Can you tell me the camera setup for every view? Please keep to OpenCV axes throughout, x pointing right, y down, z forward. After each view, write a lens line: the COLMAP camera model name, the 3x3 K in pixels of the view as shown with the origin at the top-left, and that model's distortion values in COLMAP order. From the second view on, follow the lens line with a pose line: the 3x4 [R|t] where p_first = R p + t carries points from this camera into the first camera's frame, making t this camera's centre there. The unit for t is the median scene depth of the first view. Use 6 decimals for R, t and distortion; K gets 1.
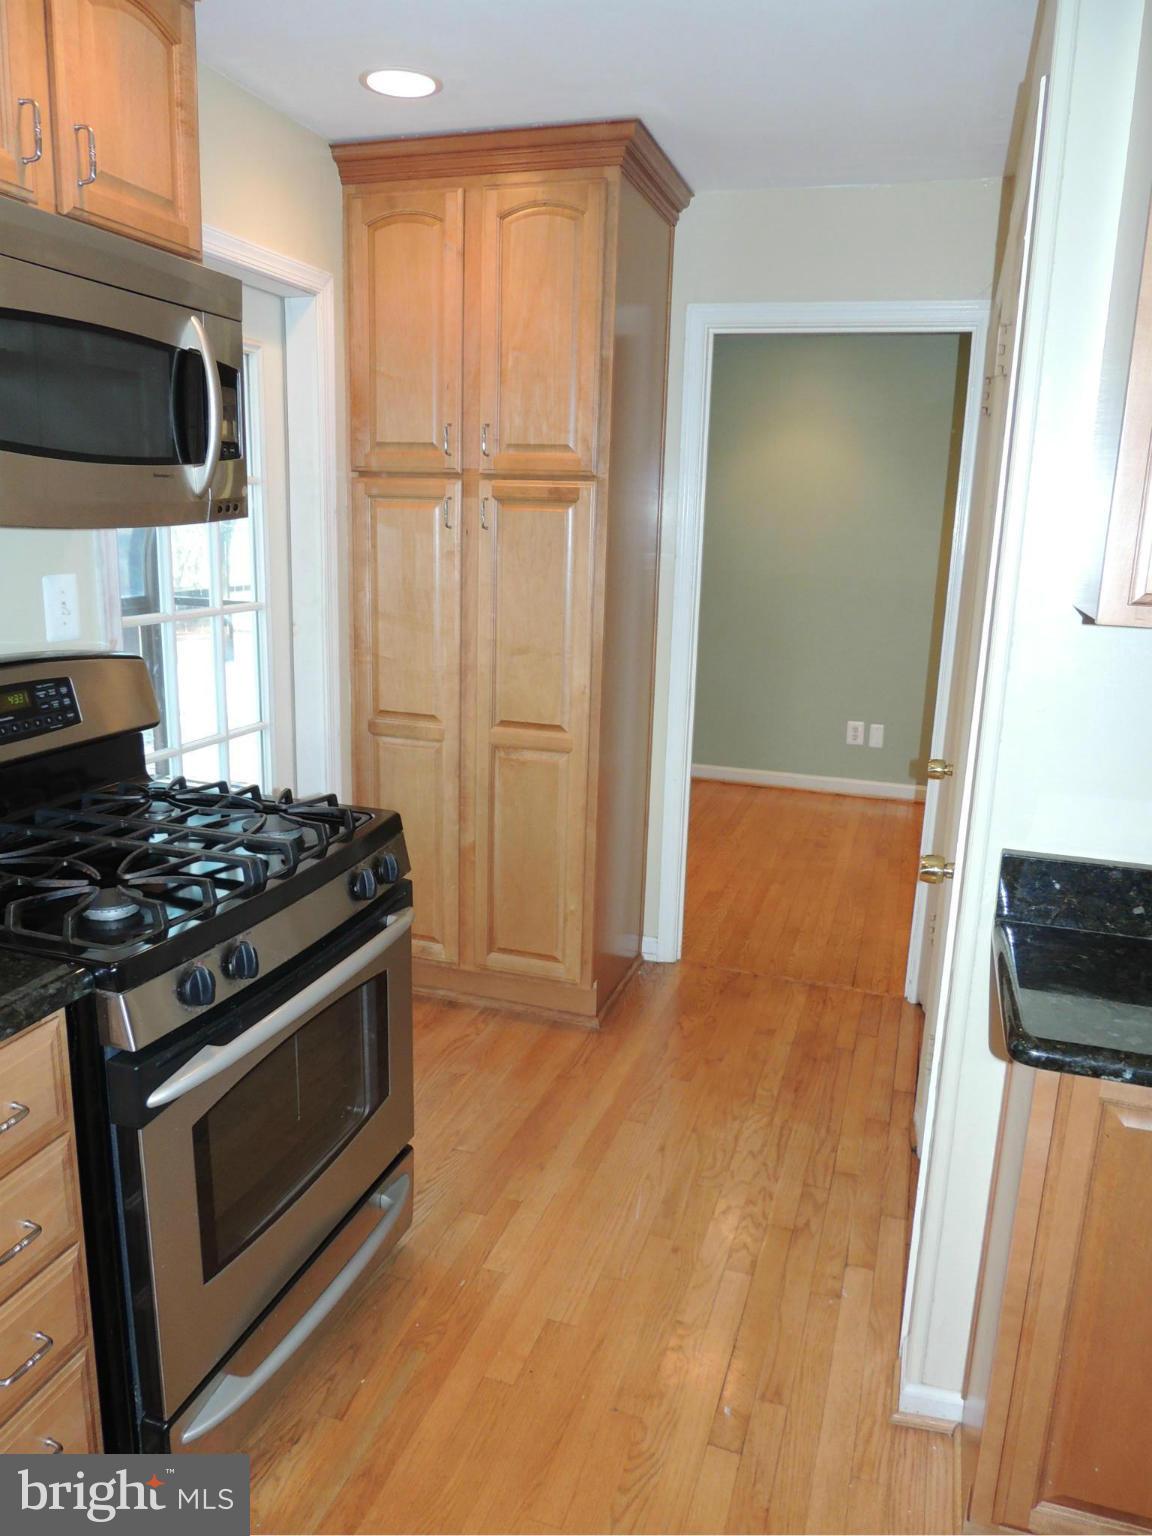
lens RADIAL K [[1097.4, 0, 576.0], [0, 1097.4, 768.0], [0, 0, 1]] dist [-0.019367, -0.000240]
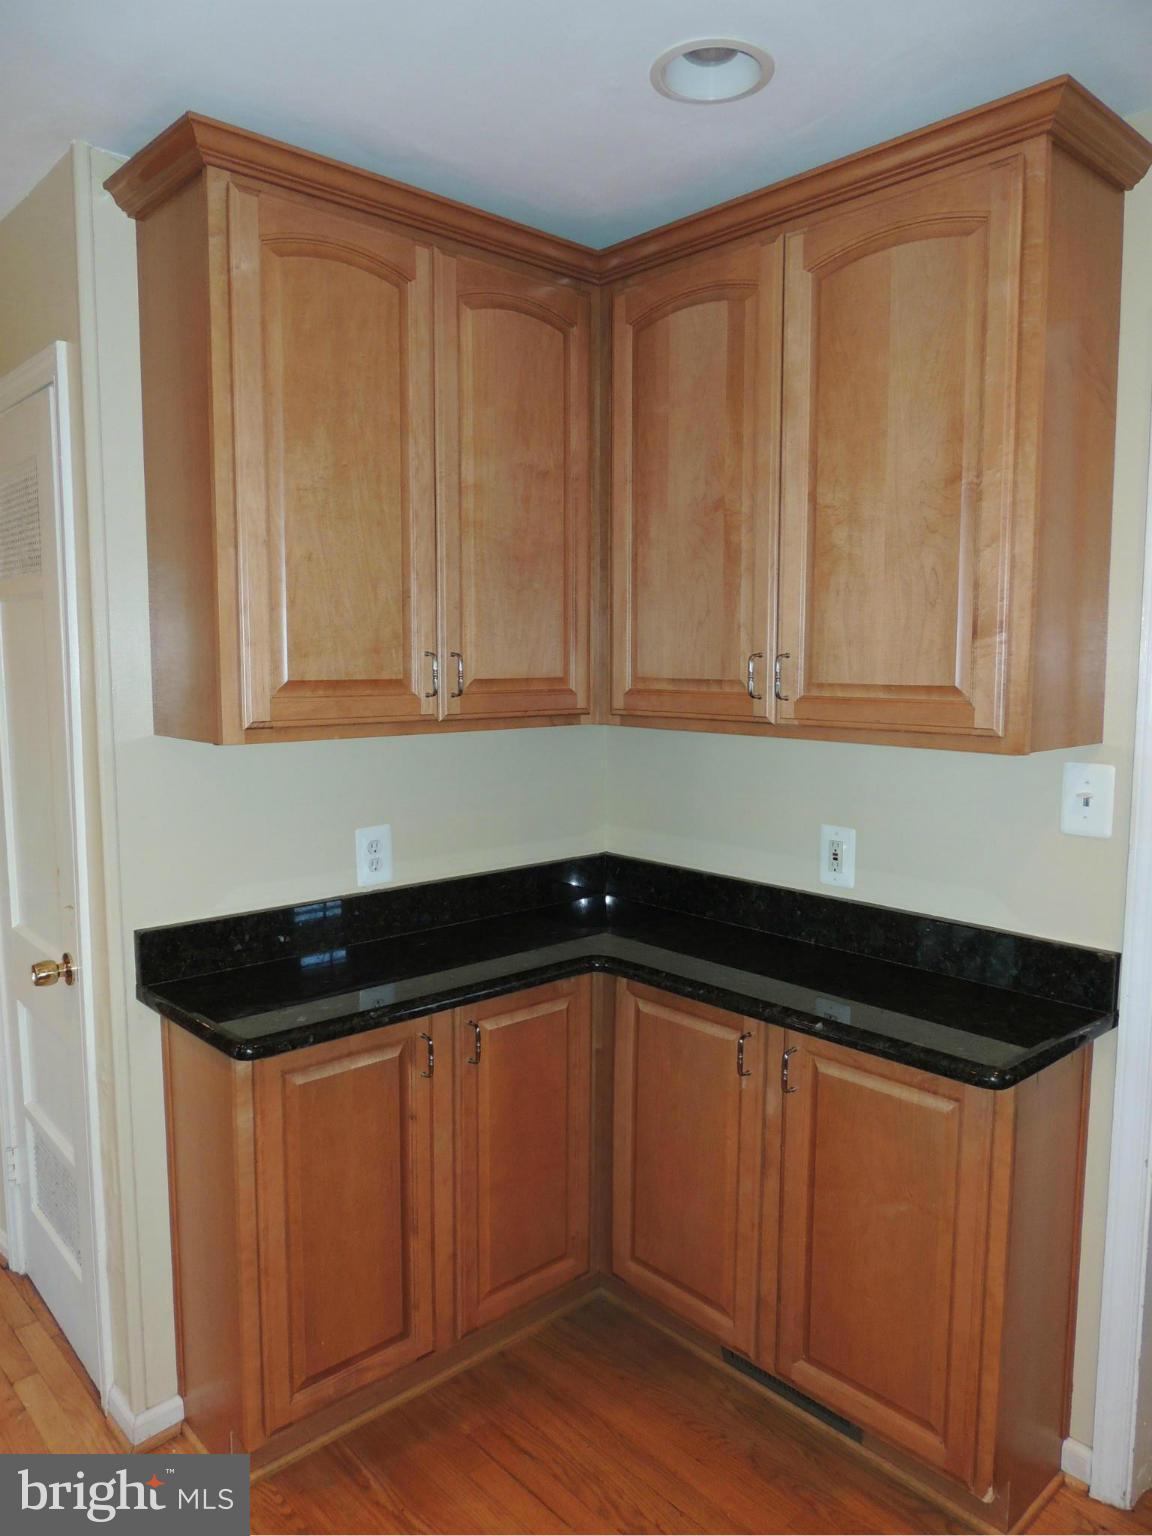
lens RADIAL K [[1097.4, 0, 576.0], [0, 1097.4, 768.0], [0, 0, 1]] dist [-0.019367, -0.000240]
pose [[0.488643, -0.117262, 0.864568, -0.275574], [0.212125, 0.977161, 0.012643, -0.010962], [-0.846304, 0.177219, 0.502357, -0.060218]]
